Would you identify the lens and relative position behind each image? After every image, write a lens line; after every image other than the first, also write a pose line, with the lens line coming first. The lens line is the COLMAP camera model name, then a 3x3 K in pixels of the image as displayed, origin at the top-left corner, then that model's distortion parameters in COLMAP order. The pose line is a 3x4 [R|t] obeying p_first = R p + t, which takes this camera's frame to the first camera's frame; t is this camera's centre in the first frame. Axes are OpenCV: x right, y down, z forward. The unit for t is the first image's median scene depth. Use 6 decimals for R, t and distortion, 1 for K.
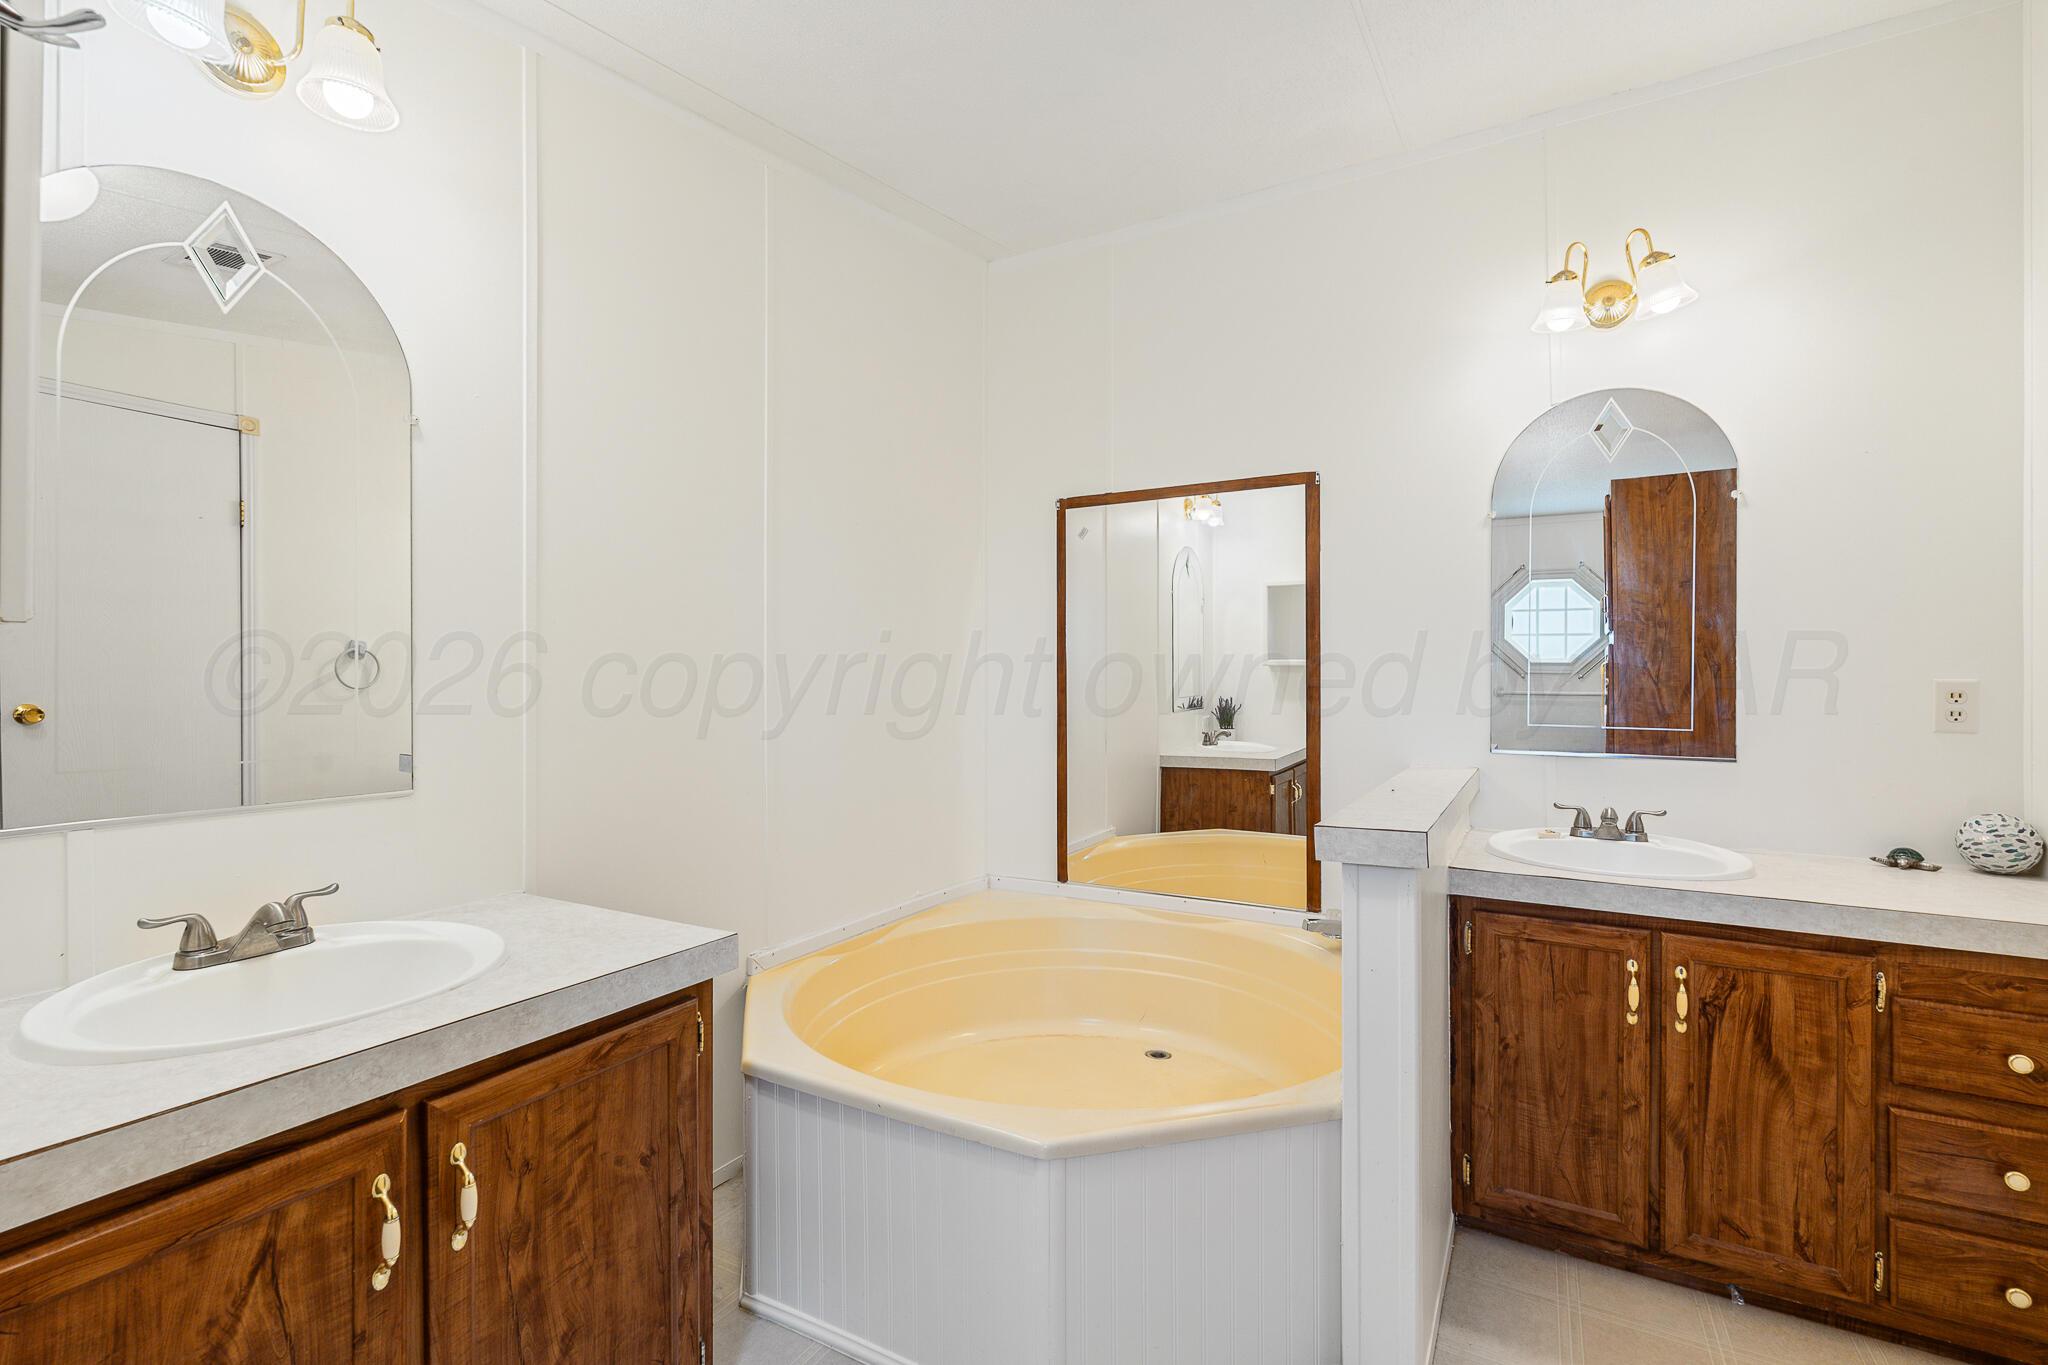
lens RADIAL K [[900.0, 0, 1020.3], [0, 900.0, 680.7], [0, 0, 1]] dist [-0.003587, 0.000980]
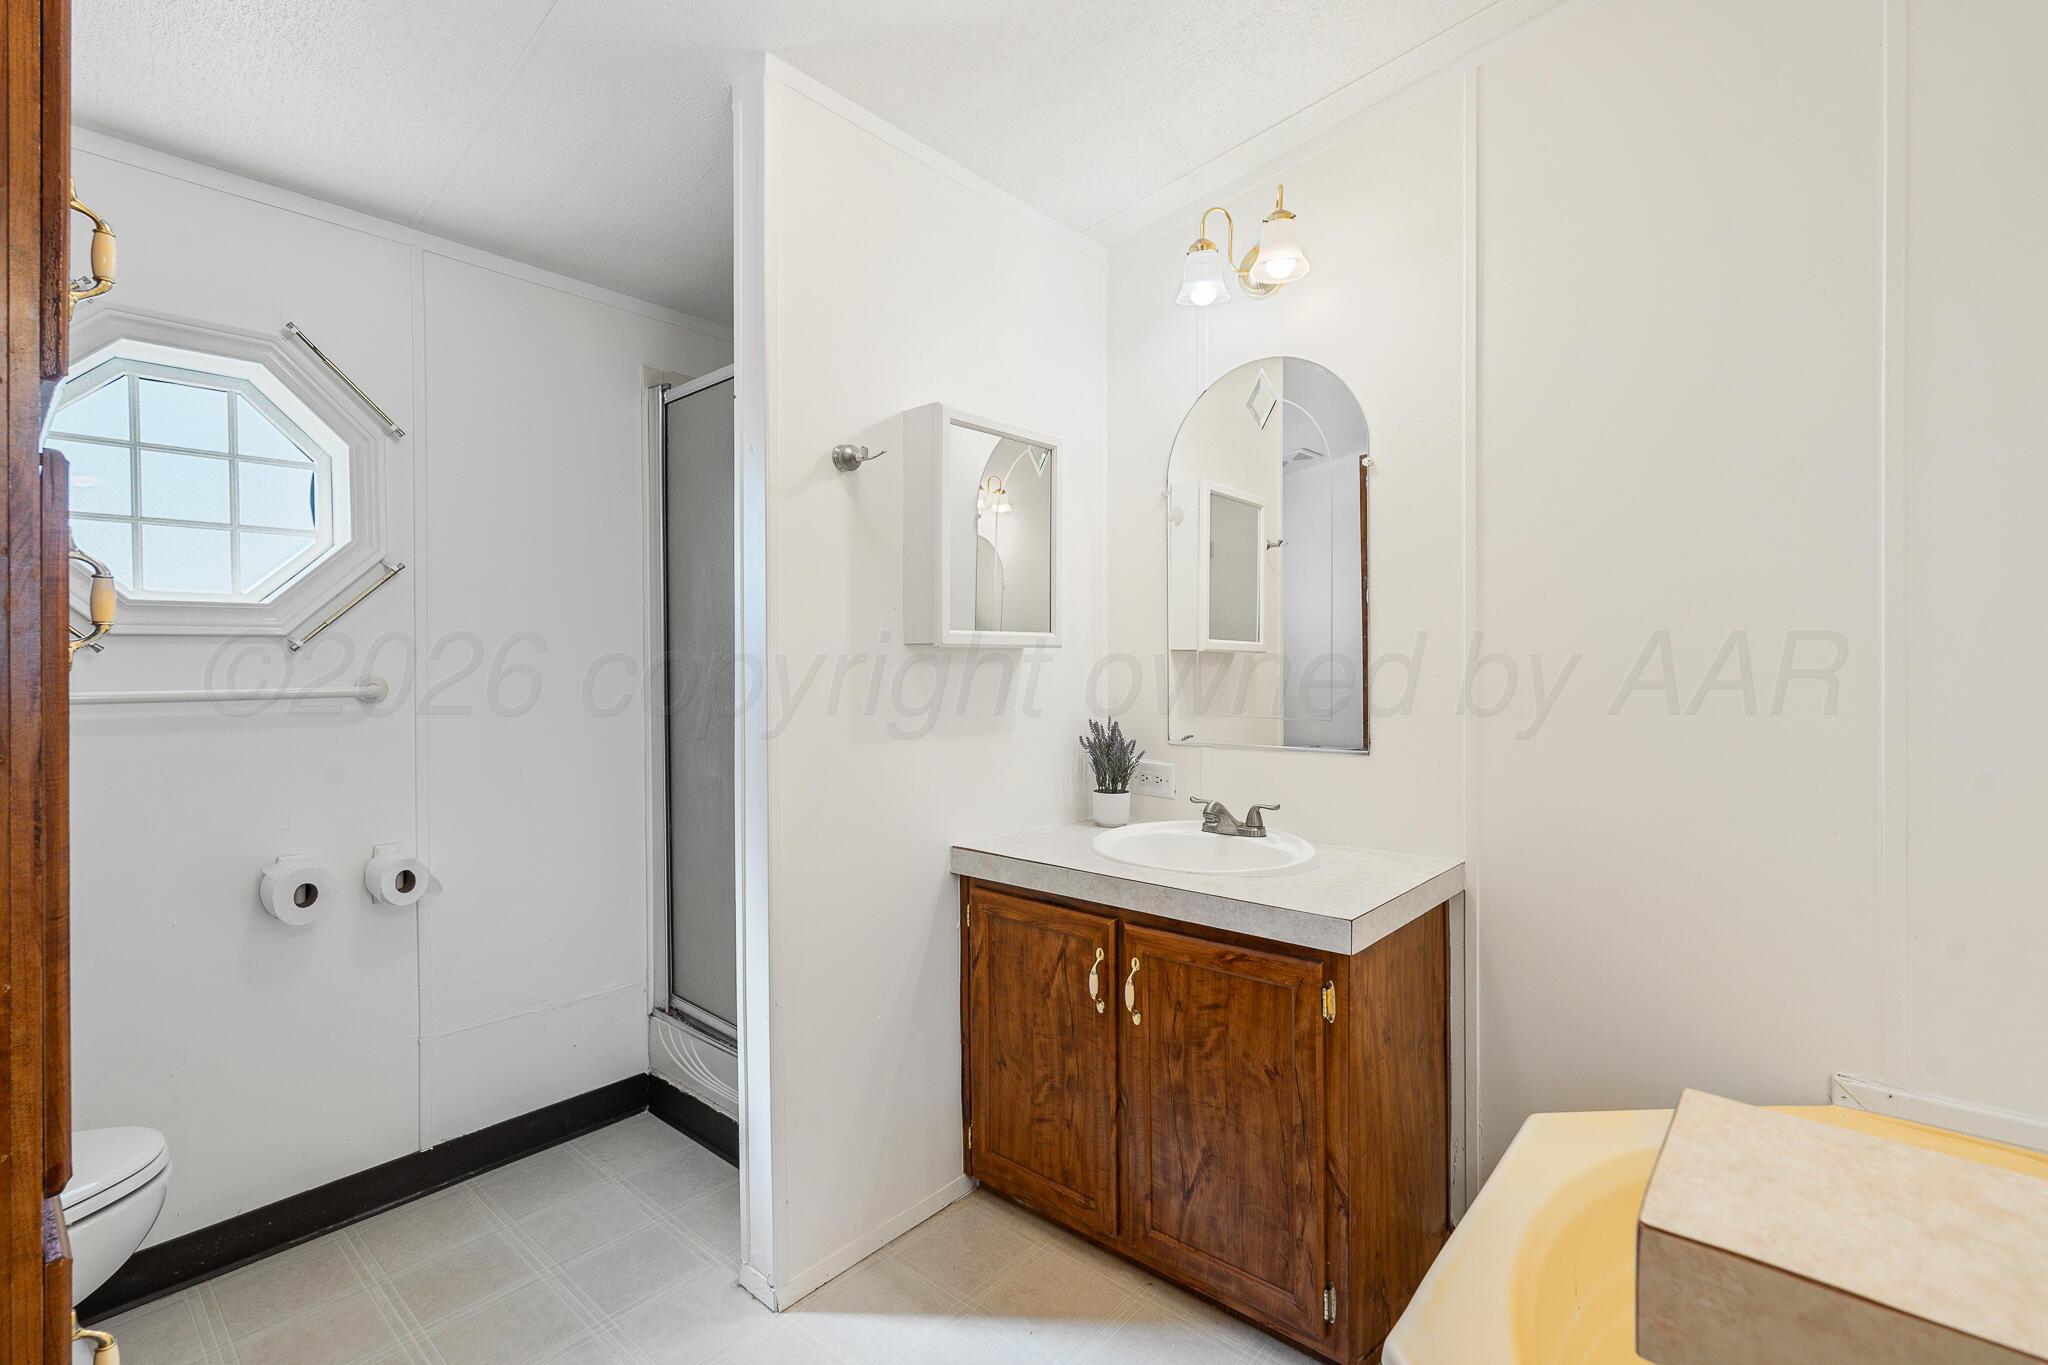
lens RADIAL K [[900.0, 0, 1040.2], [0, 900.0, 676.2], [0, 0, 1]] dist [-0.003587, 0.000980]
pose [[-0.178742, 0.012100, -0.983822, 0.871203], [0.003035, 0.999926, 0.011747, -0.003528], [0.983891, -0.000886, -0.178765, 1.005808]]
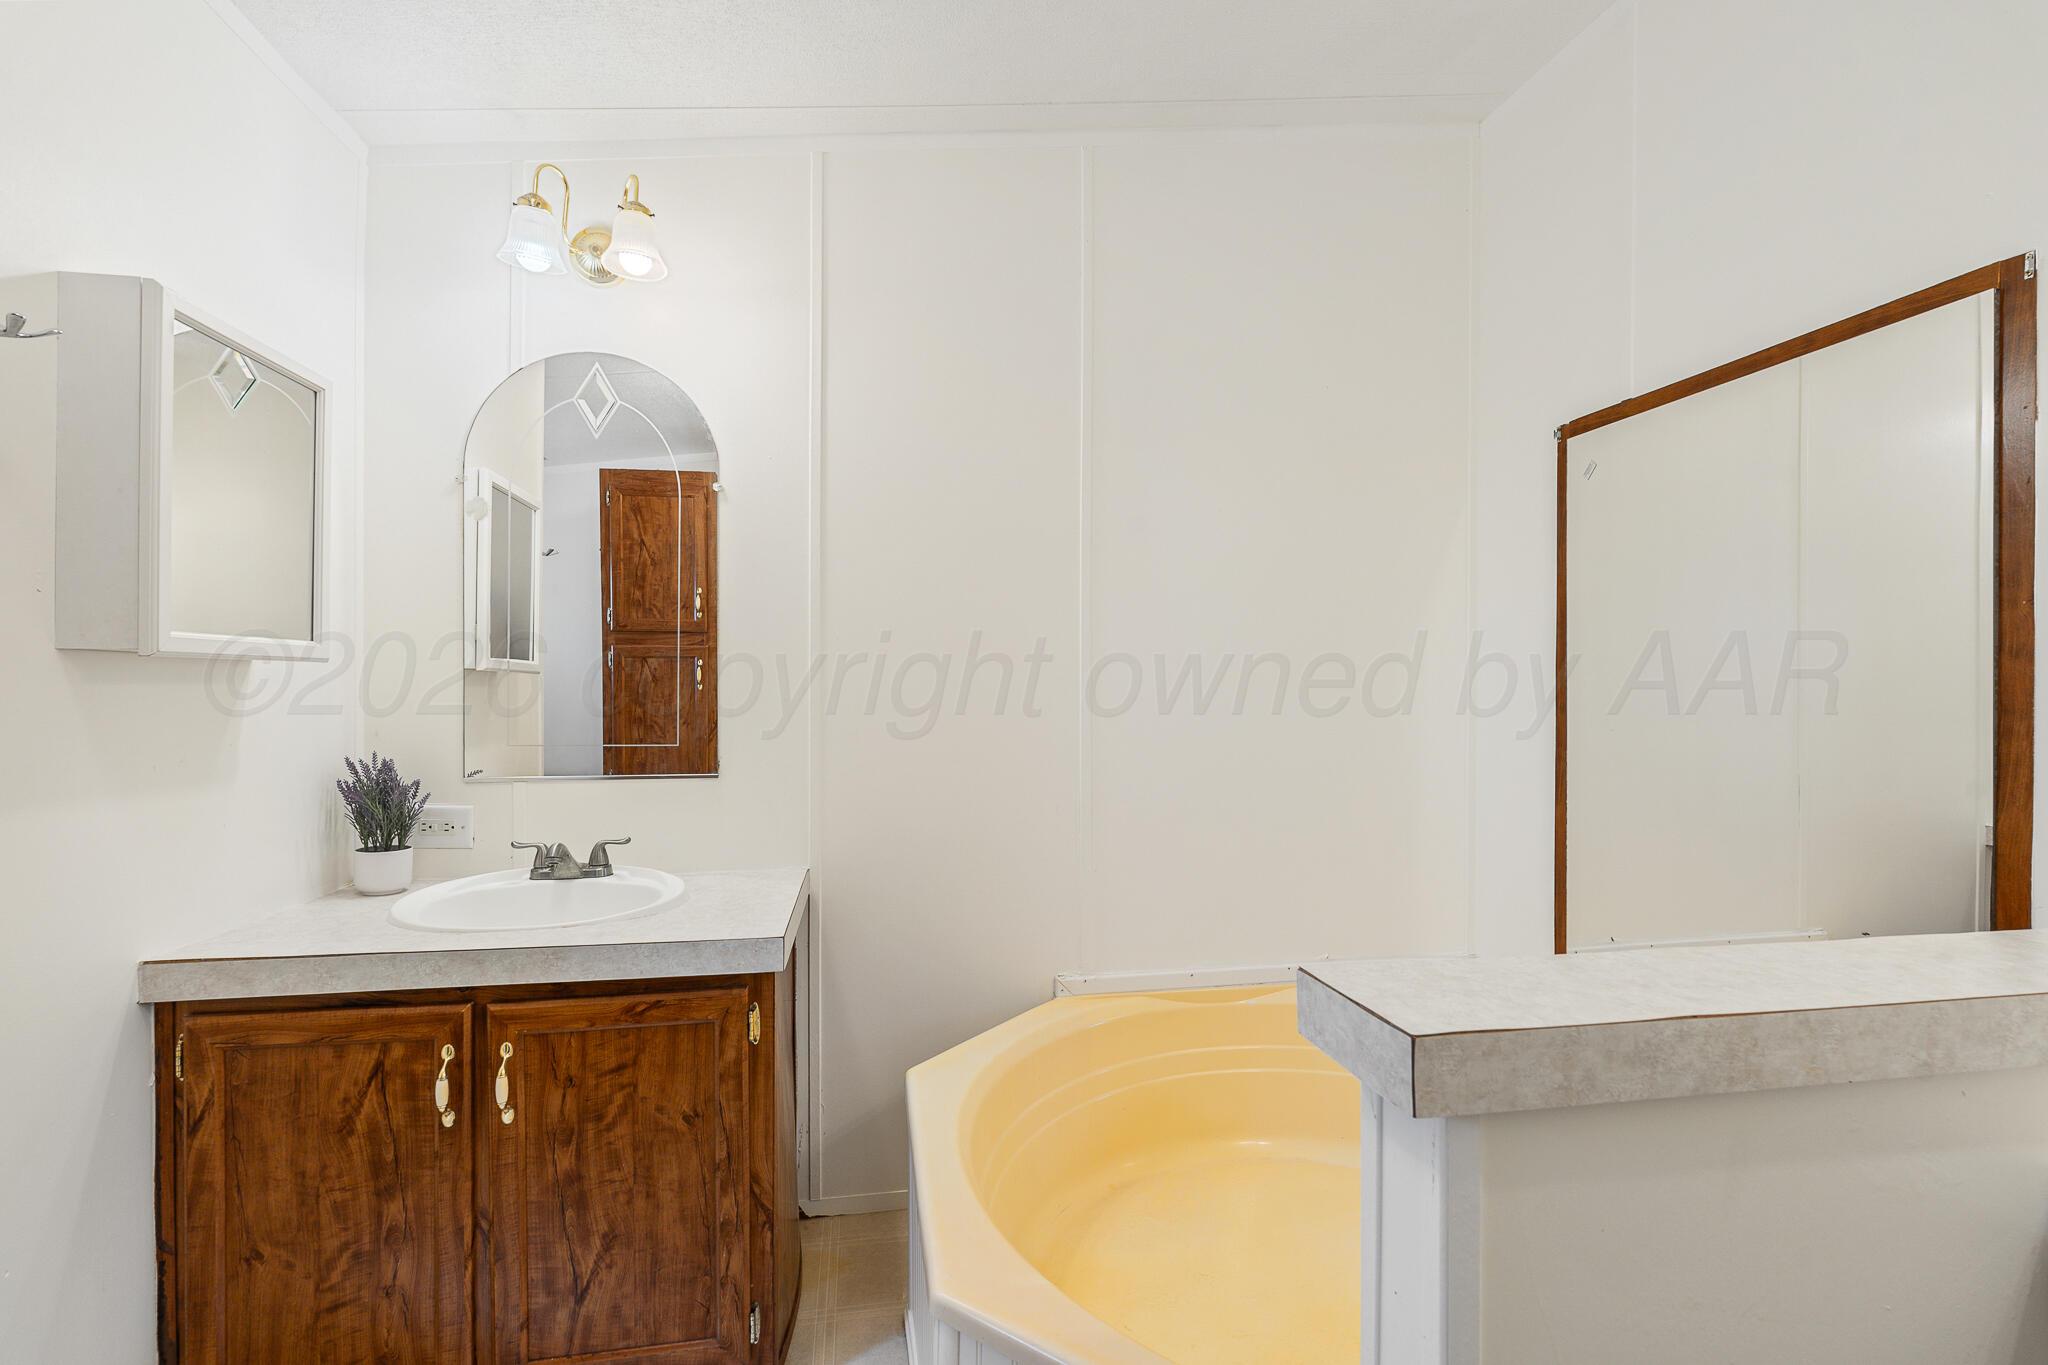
lens RADIAL K [[900.0, 0, 1022.1], [0, 900.0, 692.7], [0, 0, 1]] dist [-0.003587, 0.000980]
pose [[0.646233, 0.006622, -0.763112, 0.771843], [-0.004904, 0.999978, 0.004525, -0.004844], [0.763125, 0.000818, 0.646251, 0.652264]]
